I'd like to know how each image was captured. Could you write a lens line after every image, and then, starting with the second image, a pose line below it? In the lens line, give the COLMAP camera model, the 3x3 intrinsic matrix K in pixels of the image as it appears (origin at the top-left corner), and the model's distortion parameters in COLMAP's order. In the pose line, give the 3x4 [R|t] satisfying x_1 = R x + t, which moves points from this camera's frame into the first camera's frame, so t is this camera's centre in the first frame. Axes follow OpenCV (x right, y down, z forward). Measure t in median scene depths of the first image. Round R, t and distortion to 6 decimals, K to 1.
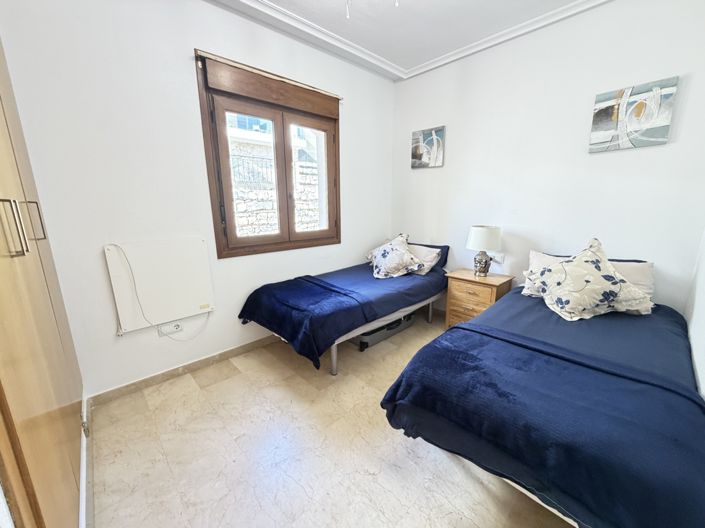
lens RADIAL K [[280.4, 0, 350.5], [0, 280.4, 265.3], [0, 0, 1]] dist [-0.000757, 0.000040]
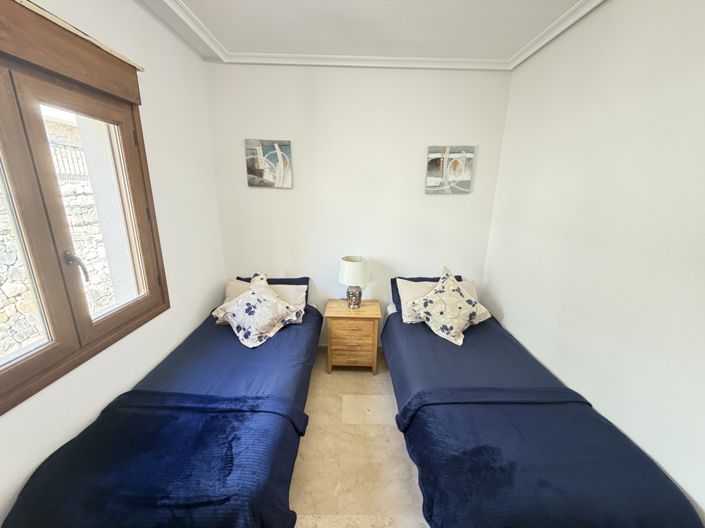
lens RADIAL K [[280.4, 0, 350.5], [0, 280.4, 265.3], [0, 0, 1]] dist [-0.000757, 0.000040]
pose [[0.682991, -0.170471, 0.710255, -0.219941], [0.132189, 0.985175, 0.109340, -0.218308], [-0.718365, 0.019210, 0.695401, 0.323710]]
